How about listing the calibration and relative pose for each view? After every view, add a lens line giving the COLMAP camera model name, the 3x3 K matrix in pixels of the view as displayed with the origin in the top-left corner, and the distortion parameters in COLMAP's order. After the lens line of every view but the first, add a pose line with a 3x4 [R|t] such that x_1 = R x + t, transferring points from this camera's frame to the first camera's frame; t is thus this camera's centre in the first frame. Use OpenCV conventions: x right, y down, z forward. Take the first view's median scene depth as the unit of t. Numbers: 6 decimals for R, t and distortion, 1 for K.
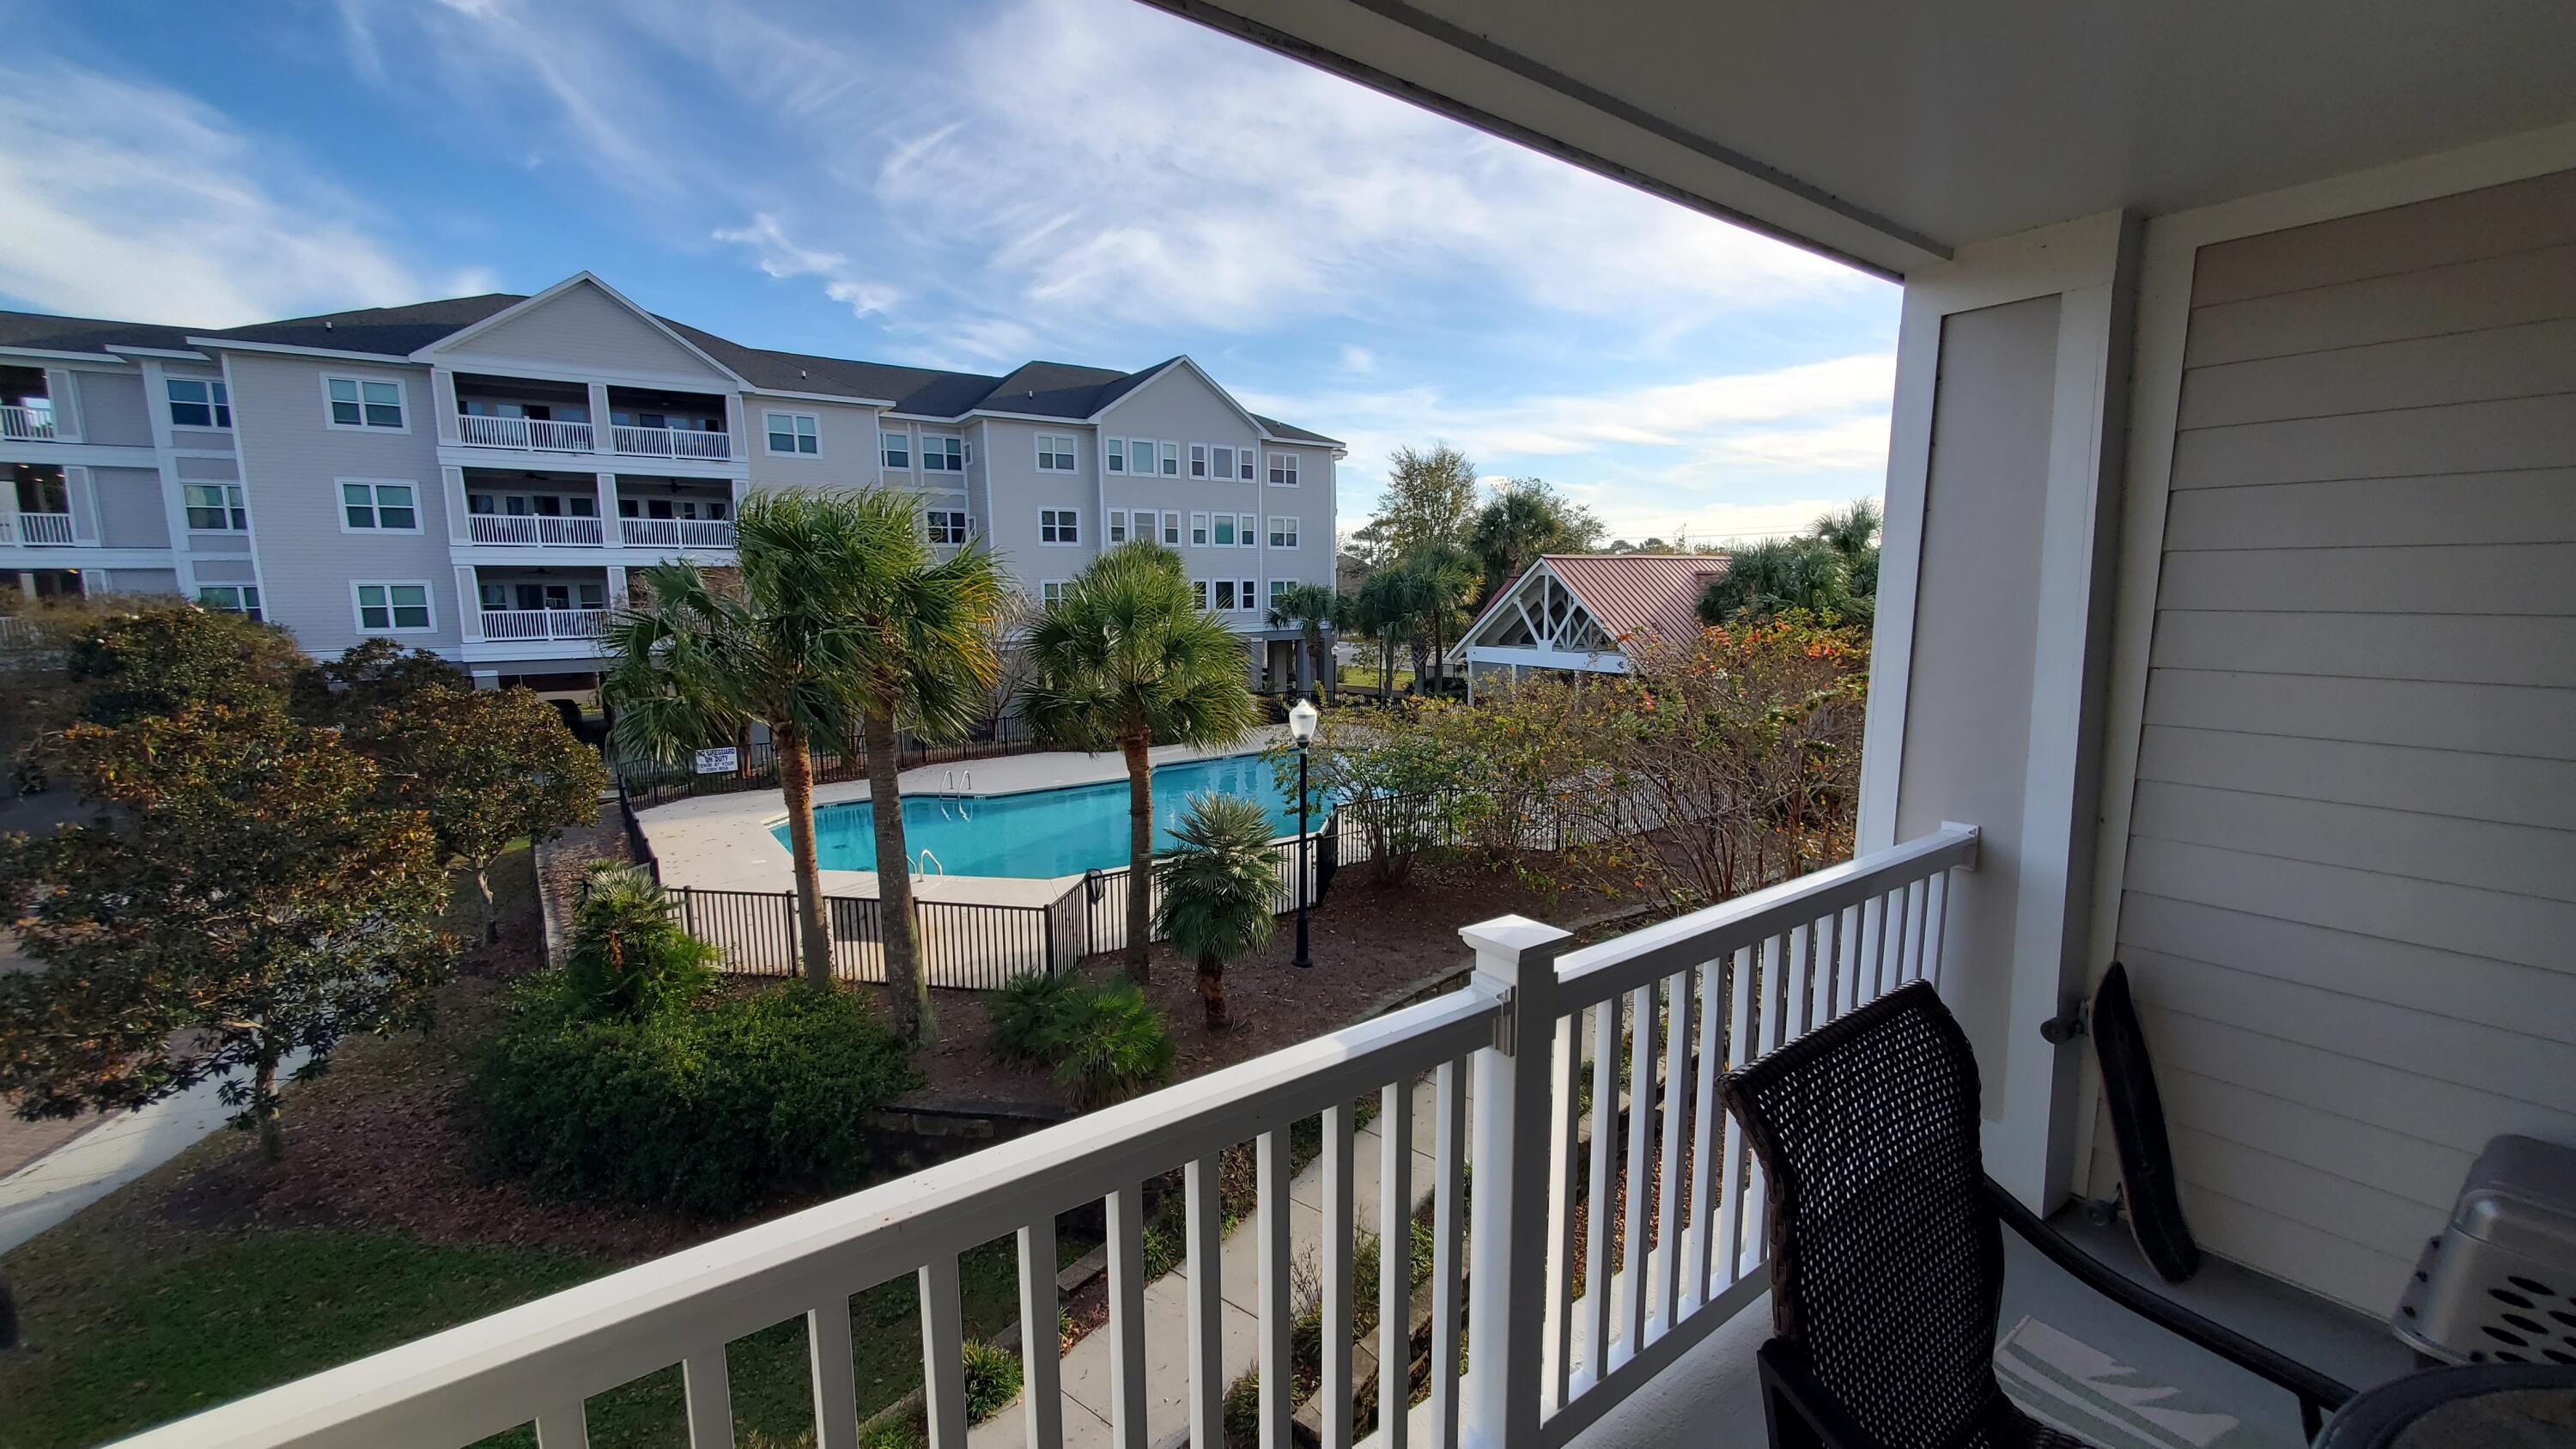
lens RADIAL K [[1048.2, 0, 1332.7], [0, 1048.2, 741.4], [0, 0, 1]] dist [-0.000963, -0.000126]
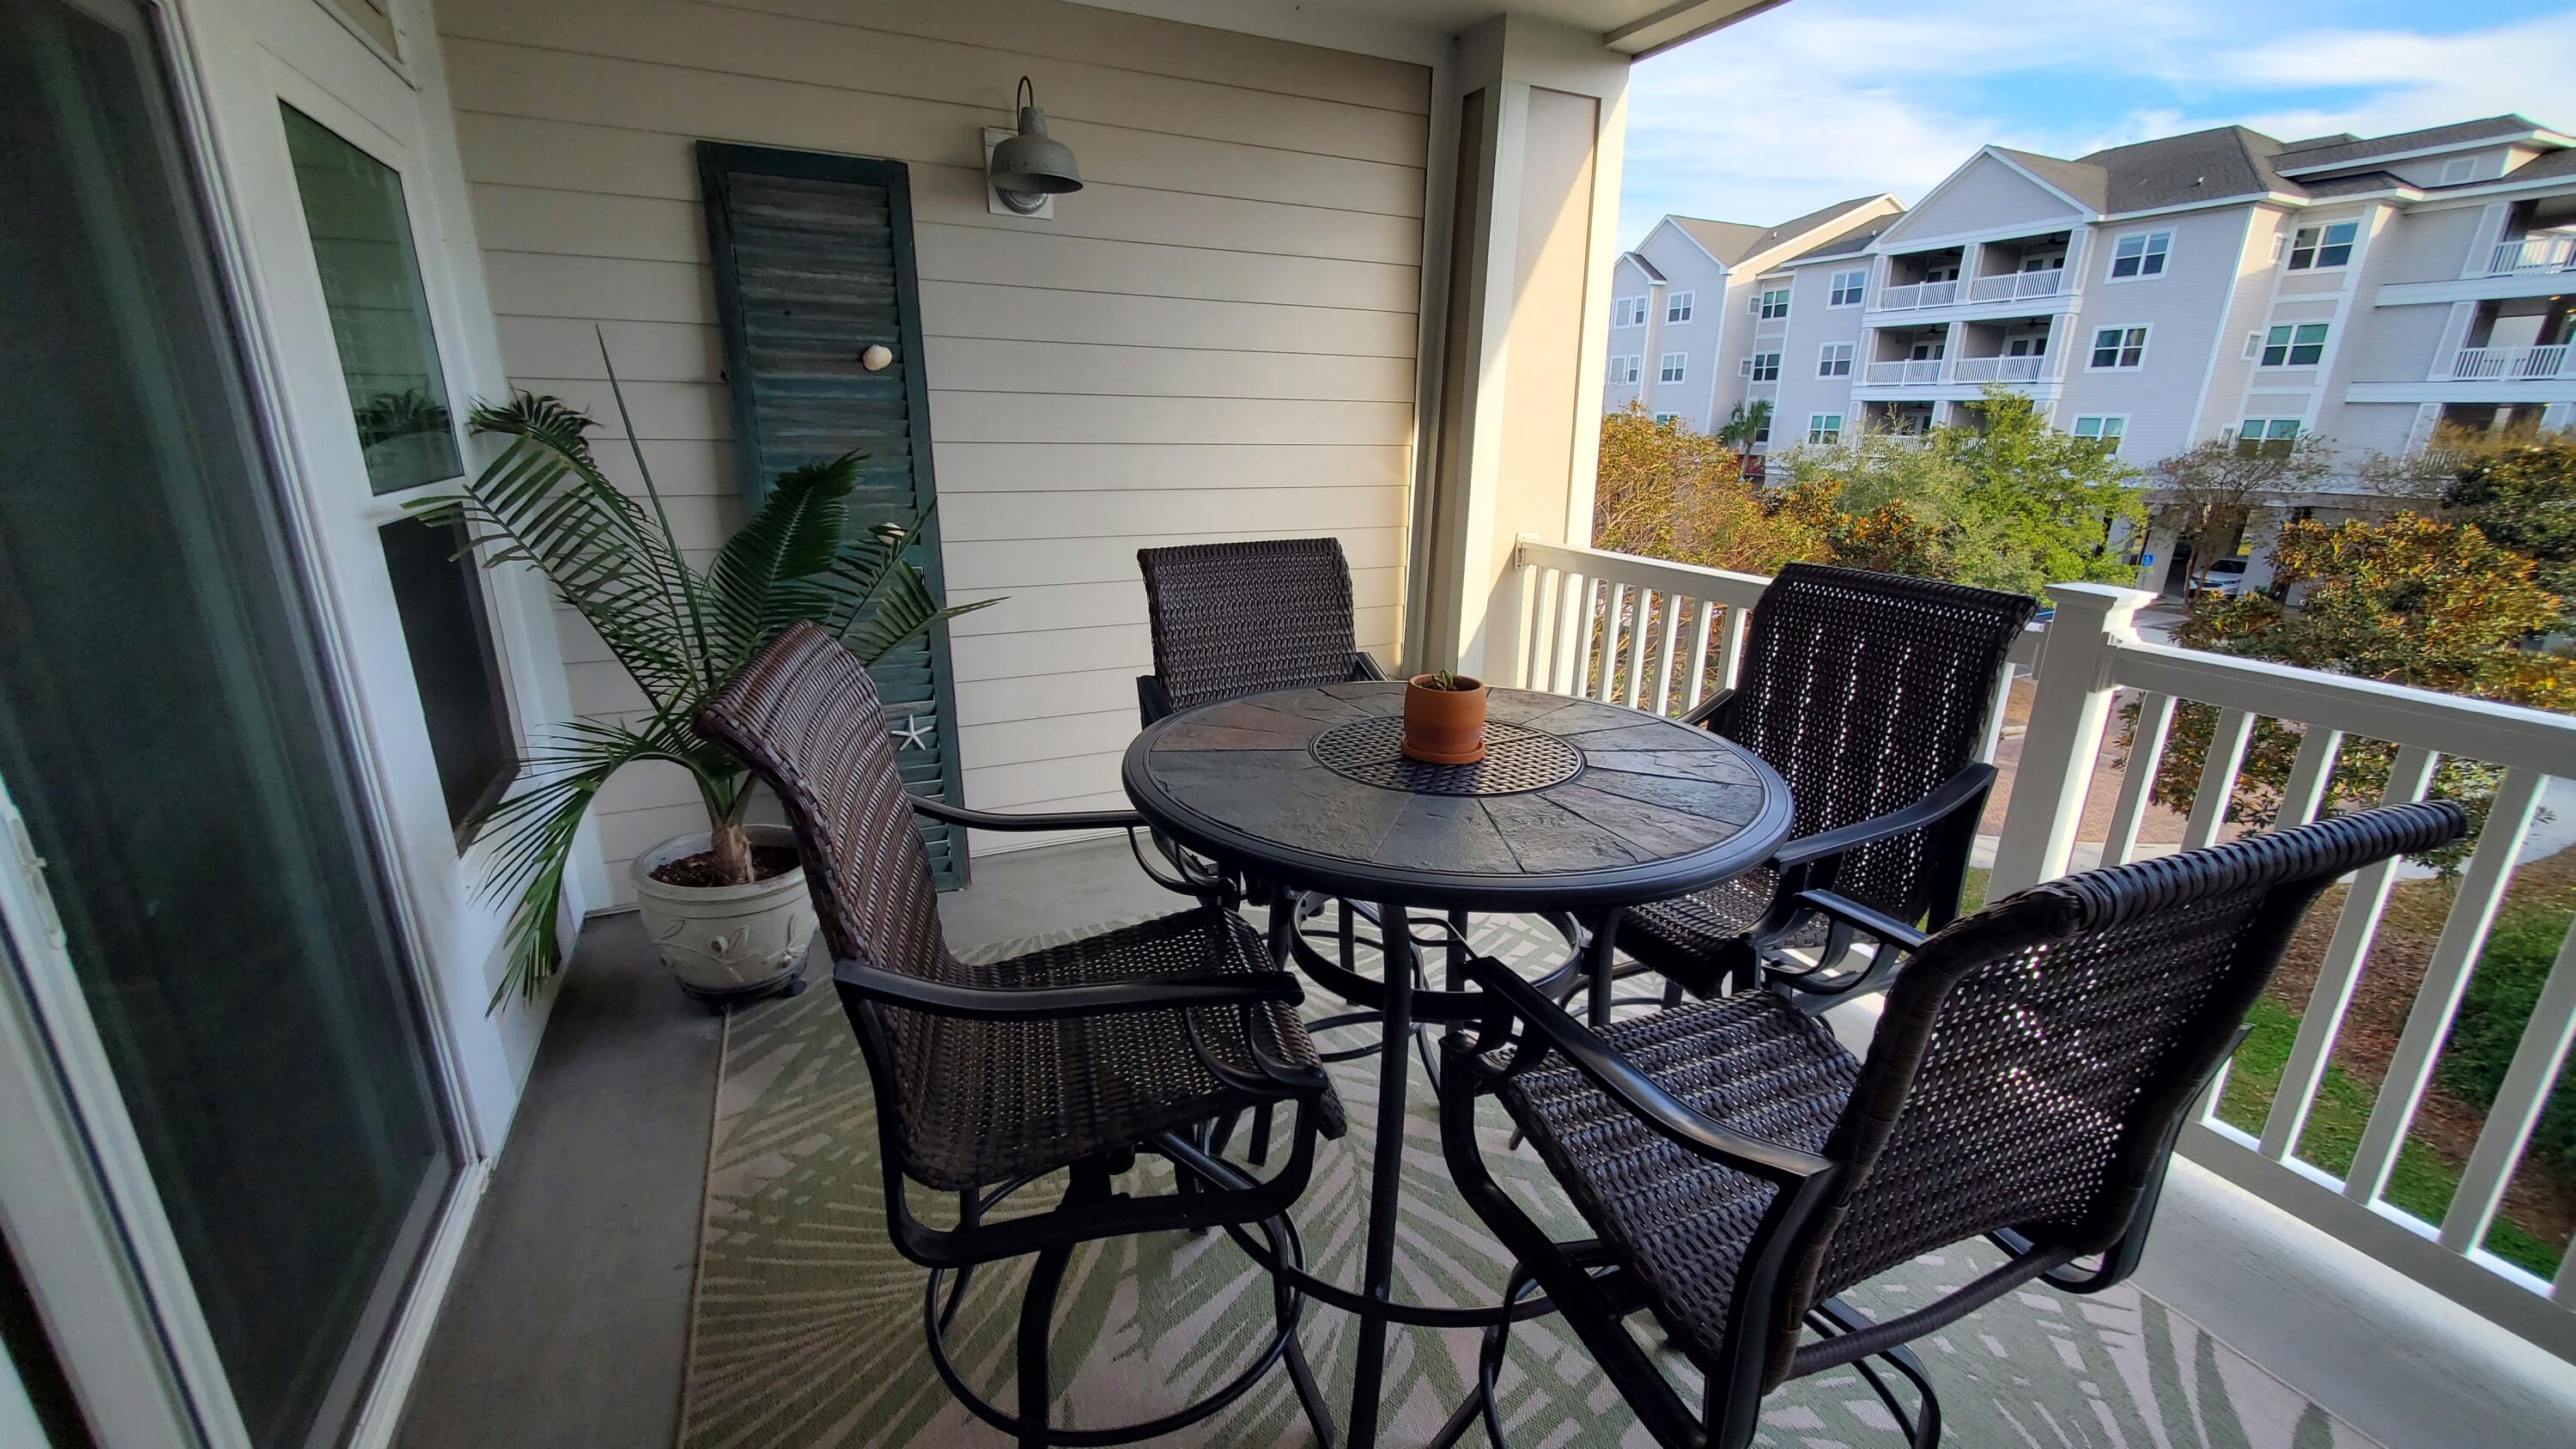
lens RADIAL K [[1048.2, 0, 1332.7], [0, 1048.2, 741.4], [0, 0, 1]] dist [-0.000963, -0.000126]
pose [[-0.185324, 0.297257, -0.936639, 0.744976], [-0.150629, 0.933293, 0.325999, -0.087921], [0.971064, 0.201500, -0.128186, 0.555313]]
